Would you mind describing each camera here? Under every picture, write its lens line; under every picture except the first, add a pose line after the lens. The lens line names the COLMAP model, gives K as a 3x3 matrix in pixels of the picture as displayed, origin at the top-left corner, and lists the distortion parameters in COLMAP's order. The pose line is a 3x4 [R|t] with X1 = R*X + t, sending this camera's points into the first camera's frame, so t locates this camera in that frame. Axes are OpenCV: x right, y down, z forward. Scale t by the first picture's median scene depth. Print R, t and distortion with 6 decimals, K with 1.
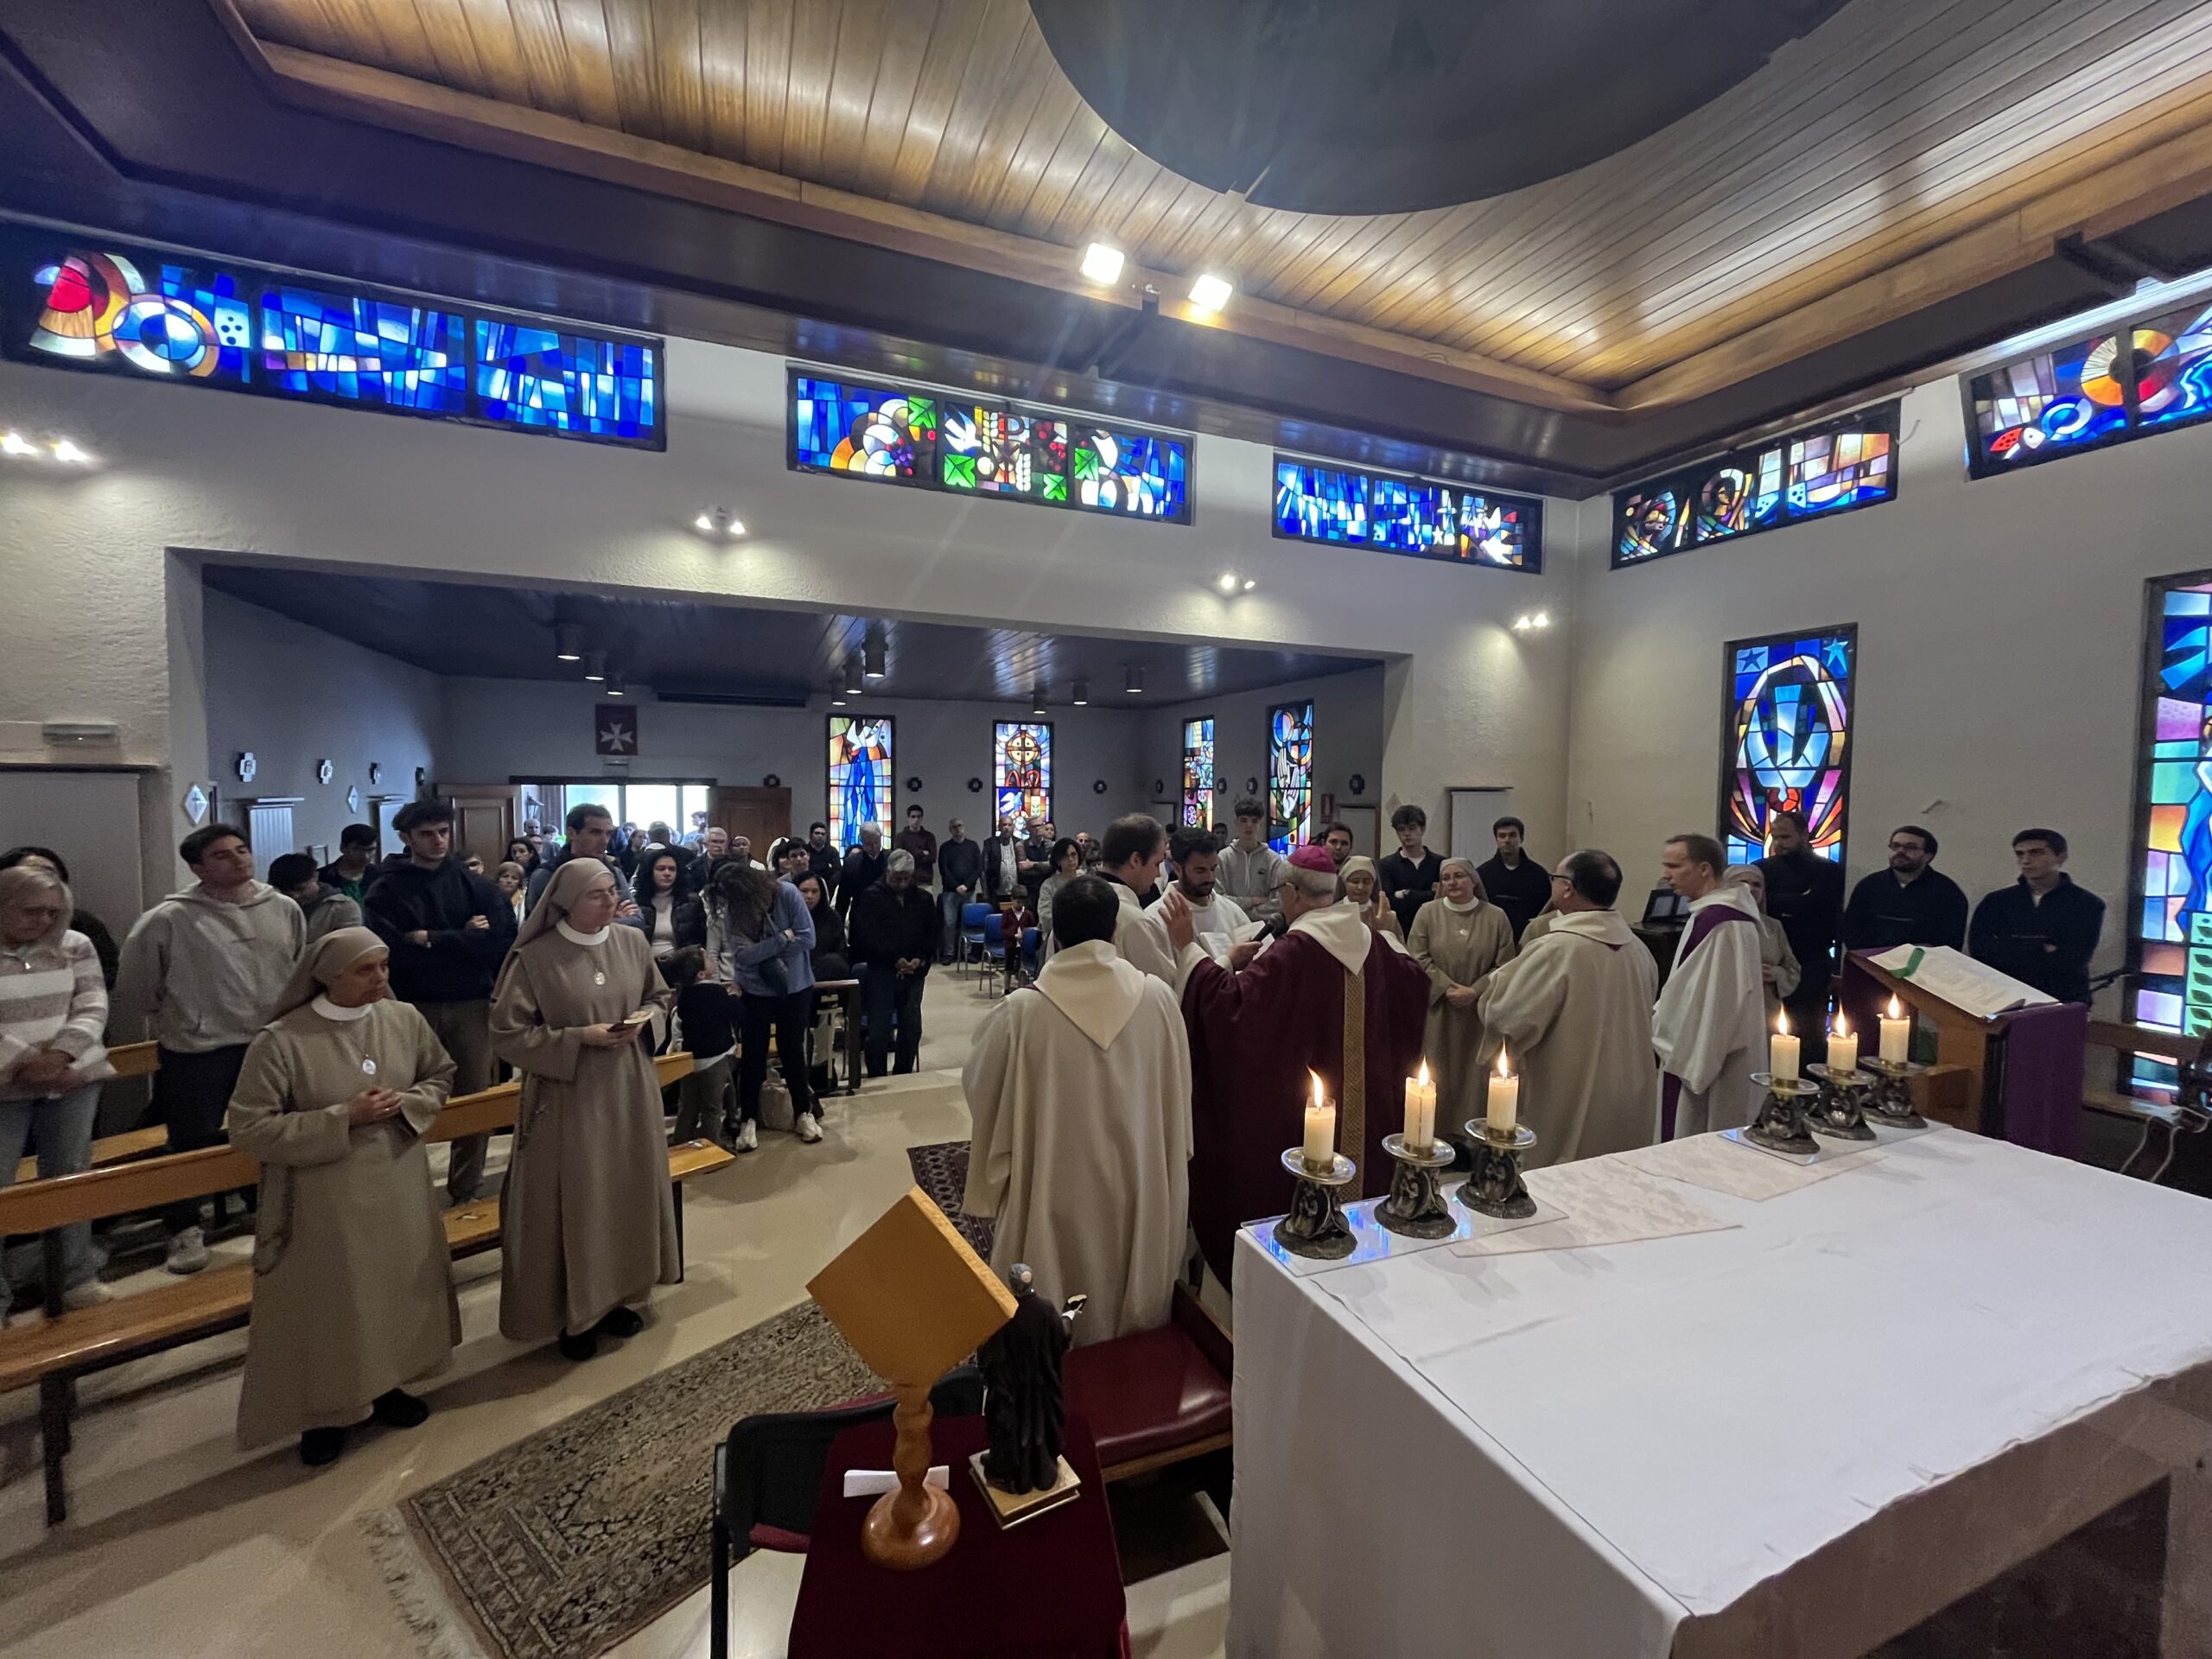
lens RADIAL K [[894.3, 0, 1109.7], [0, 894.3, 836.7], [0, 0, 1]] dist [0.002028, 0.000385]
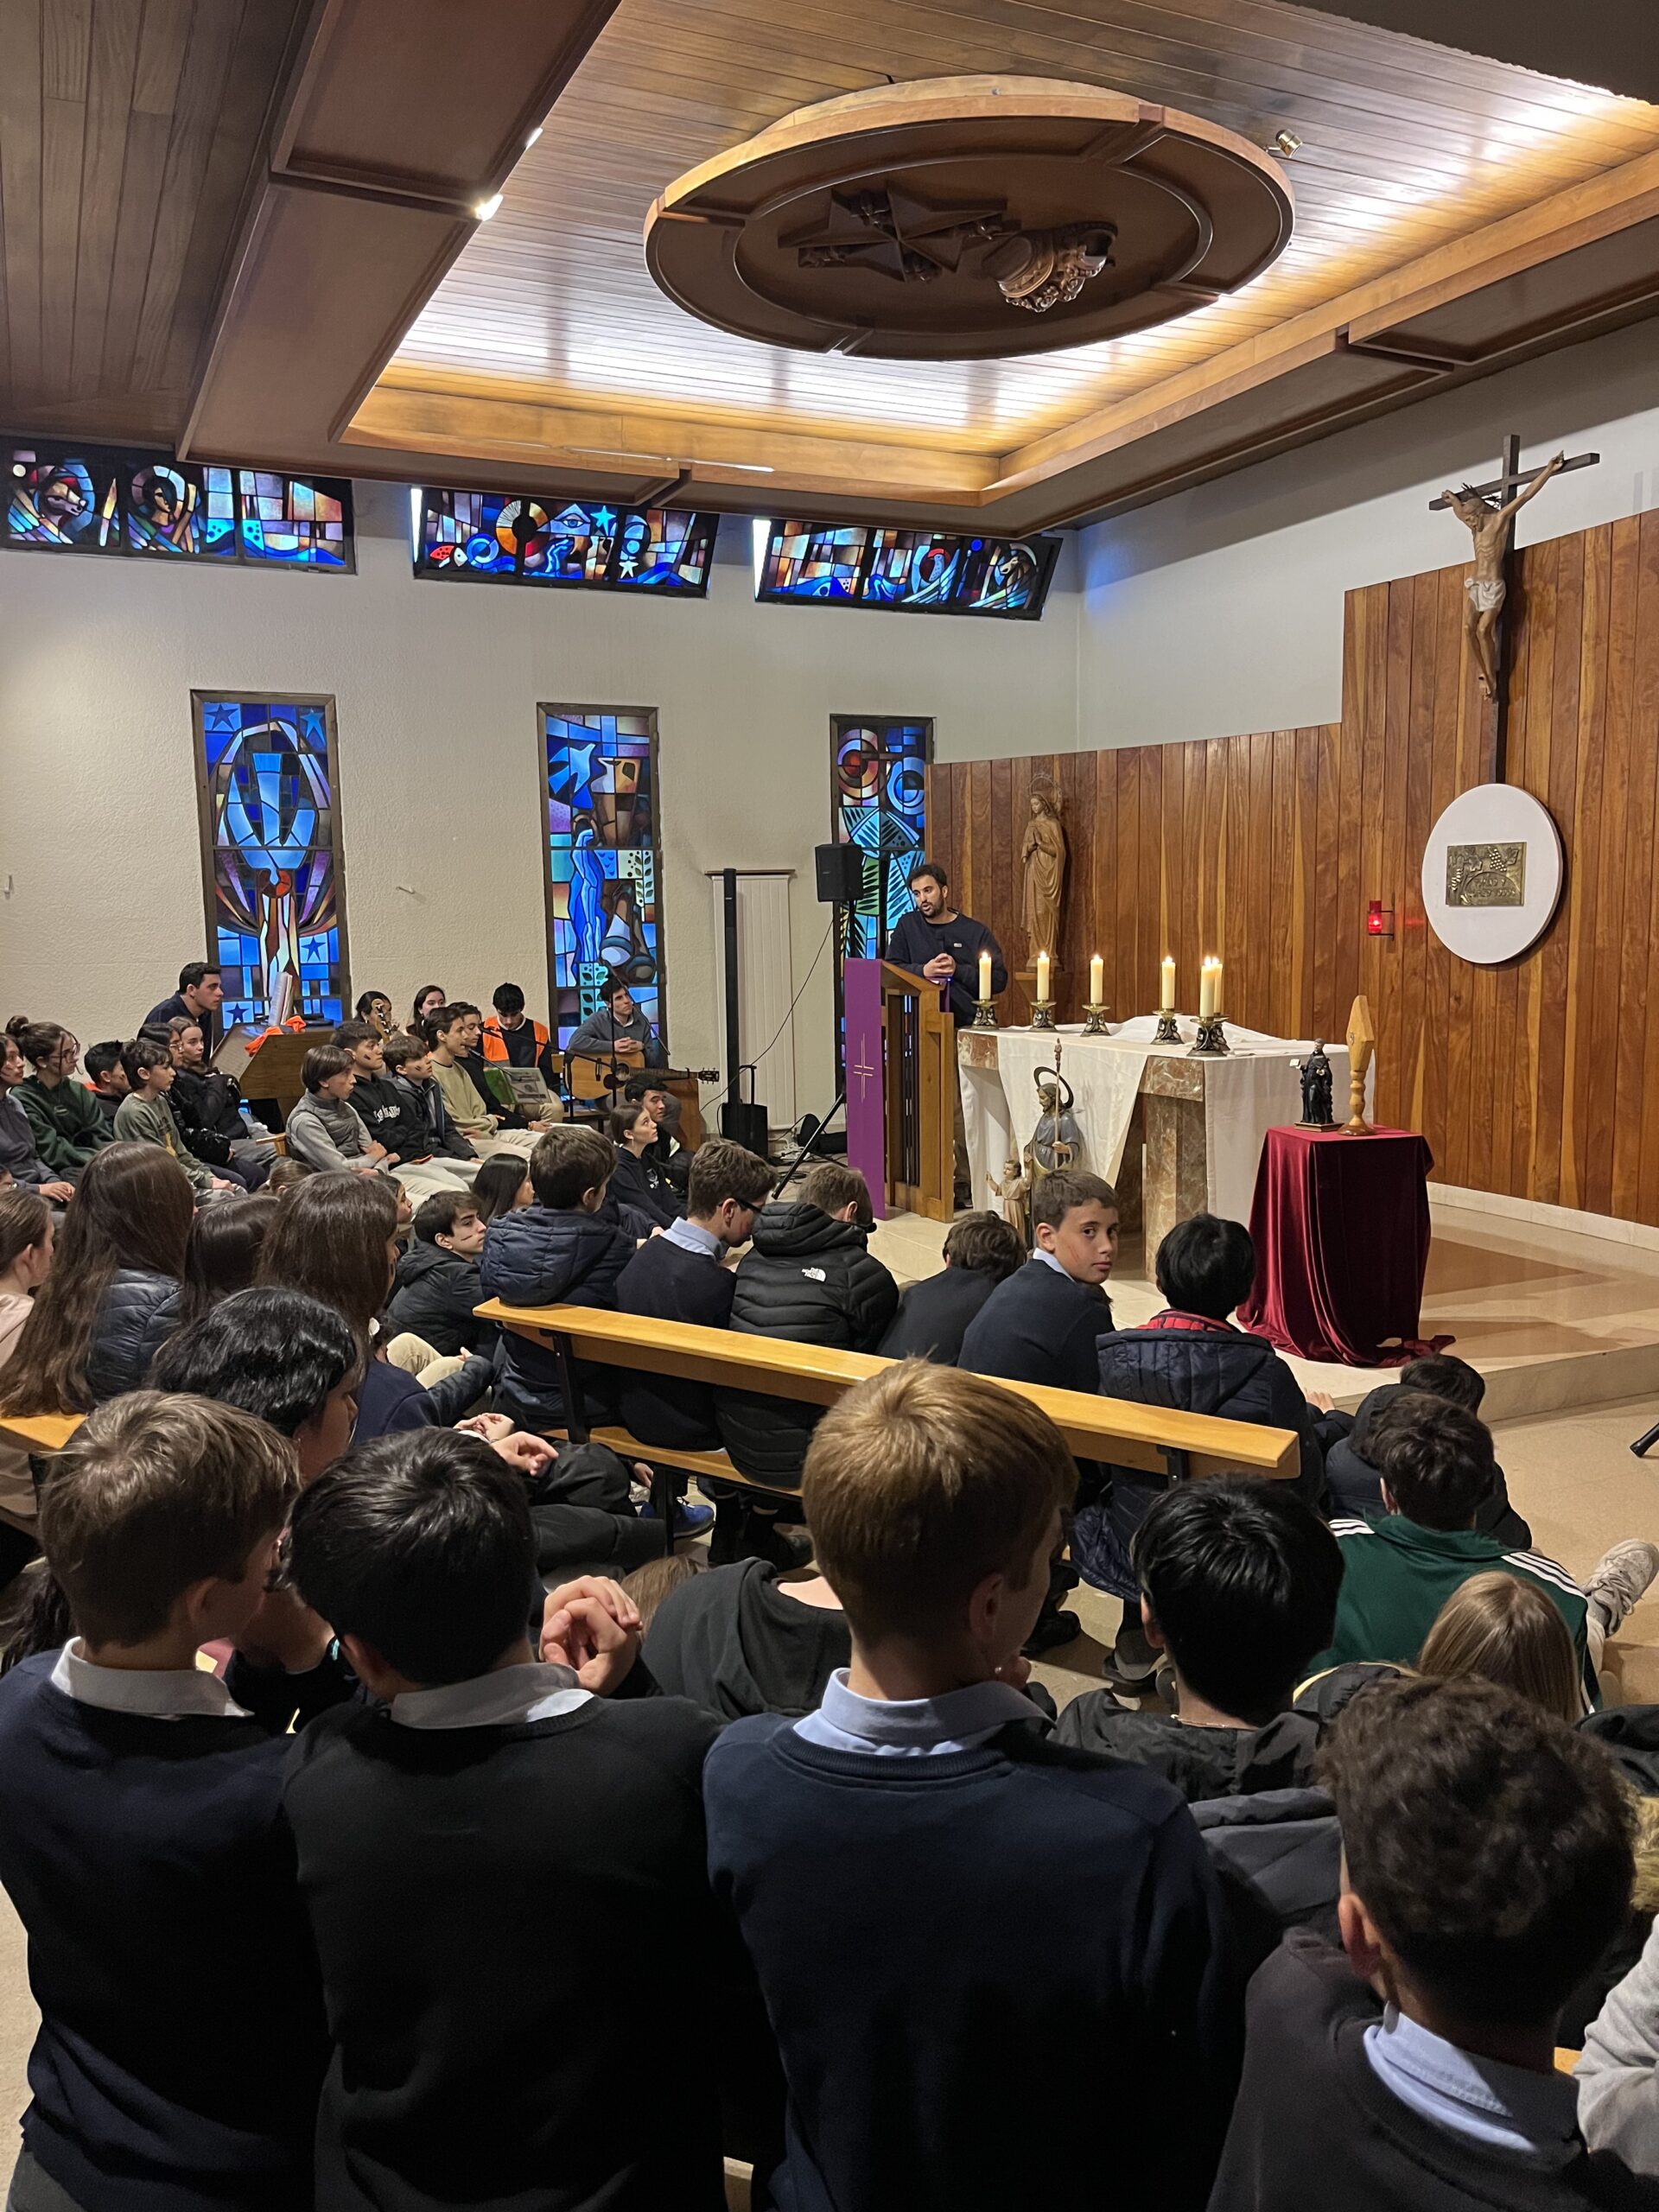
lens RADIAL K [[1674.5, 0, 826.3], [0, 1674.5, 1109.9], [0, 0, 1]] dist [0.050196, -0.049378]
pose [[-0.031549, -0.130499, 0.990946, -0.938035], [0.062906, 0.989215, 0.132274, -0.005105], [-0.997521, 0.066510, -0.022999, 0.501757]]
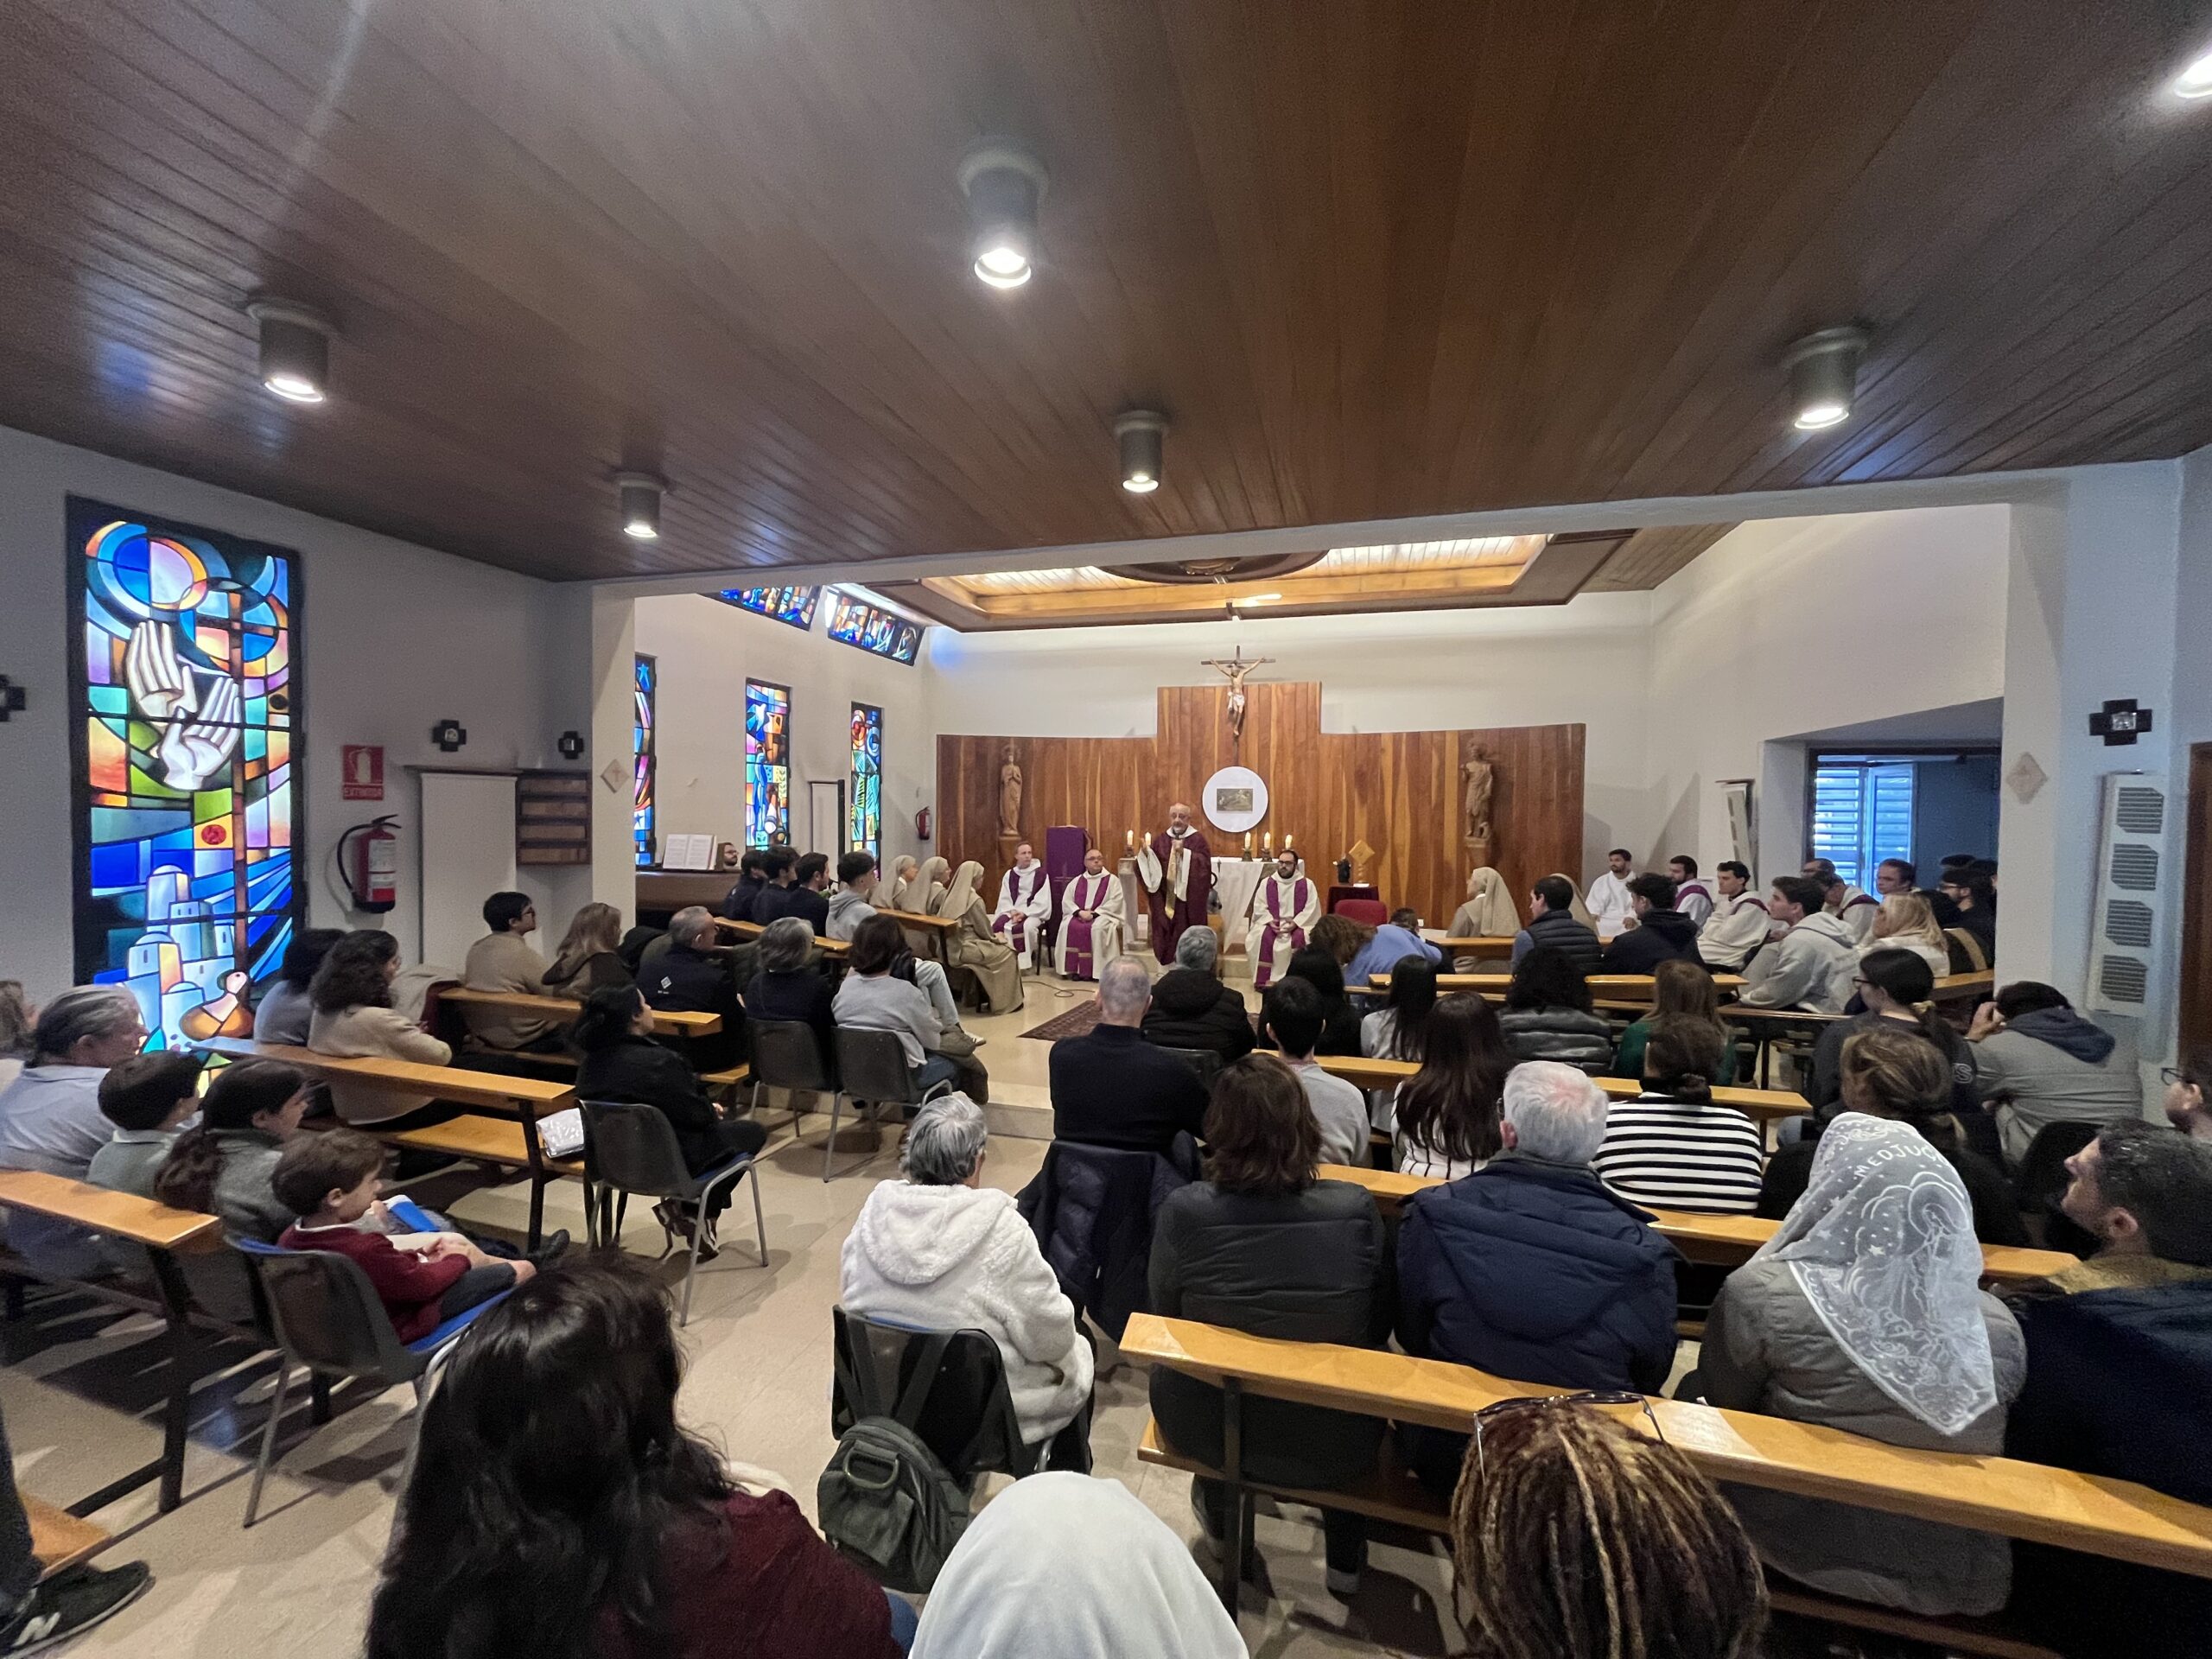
lens RADIAL K [[894.3, 0, 1100.5], [0, 894.3, 837.5], [0, 0, 1]] dist [0.002028, 0.000385]
pose [[-0.778602, -0.036480, 0.626457, -0.615718], [0.009991, 0.997462, 0.070502, -0.035594], [-0.627439, 0.061151, -0.776261, 1.563215]]
